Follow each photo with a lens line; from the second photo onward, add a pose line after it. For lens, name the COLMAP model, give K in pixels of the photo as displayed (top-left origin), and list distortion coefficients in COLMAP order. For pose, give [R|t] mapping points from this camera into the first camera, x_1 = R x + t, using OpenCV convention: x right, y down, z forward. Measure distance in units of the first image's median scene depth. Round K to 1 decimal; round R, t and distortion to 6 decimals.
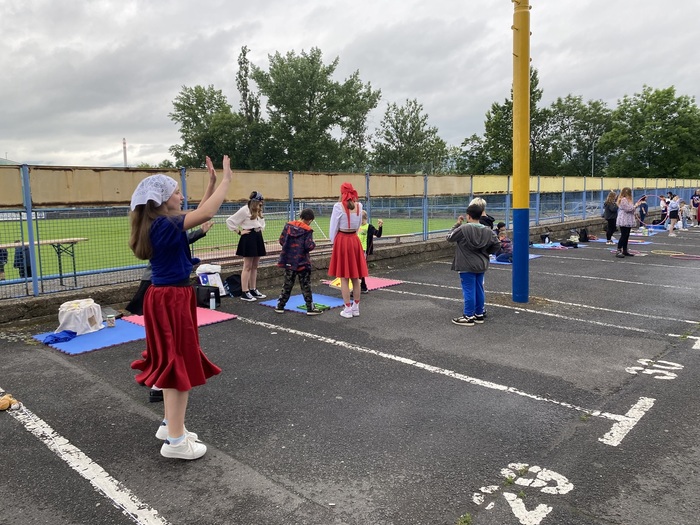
lens RADIAL K [[529.8, 0, 358.1], [0, 529.8, 260.3], [0, 0, 1]] dist [0.027952, -0.003959]
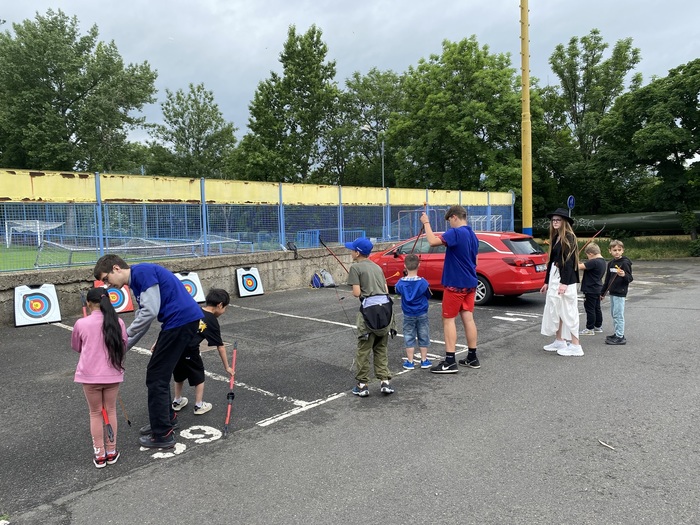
lens RADIAL K [[529.8, 0, 358.1], [0, 529.8, 260.3], [0, 0, 1]] dist [0.027952, -0.003959]
pose [[0.999956, -0.000472, 0.009346, 0.309229], [0.000810, 0.999345, -0.036182, -0.037454], [-0.009323, 0.036188, 0.999302, 0.284230]]
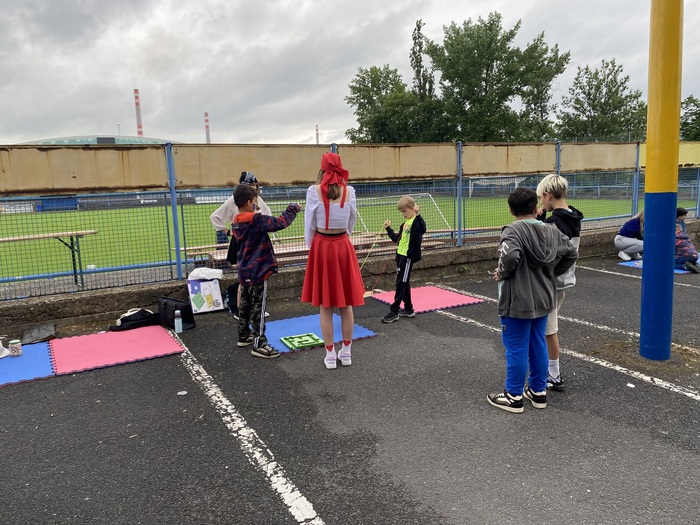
lens RADIAL K [[541.6, 0, 350.0], [0, 541.6, 262.5], [0, 0, 1]] dist [0.028490, -0.054830]
pose [[0.941494, 0.032596, -0.335450, 0.012597], [-0.020320, 0.998991, 0.040041, -0.002540], [0.336417, -0.030882, 0.941207, 0.023271]]
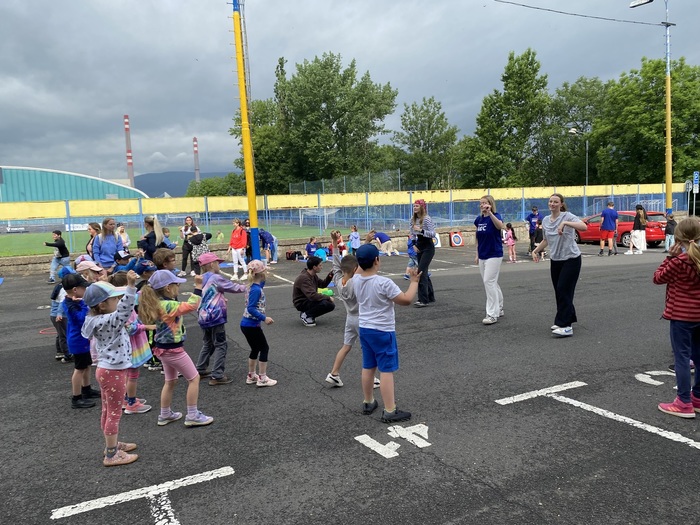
lens RADIAL K [[548.8, 0, 348.7], [0, 548.8, 253.7], [0, 0, 1]] dist [0.036797, -0.006035]
pose [[0.935668, 0.013922, -0.352607, 0.306007], [-0.020875, 0.999655, -0.015923, -0.017816], [0.352264, 0.022260, 0.935636, 0.078758]]
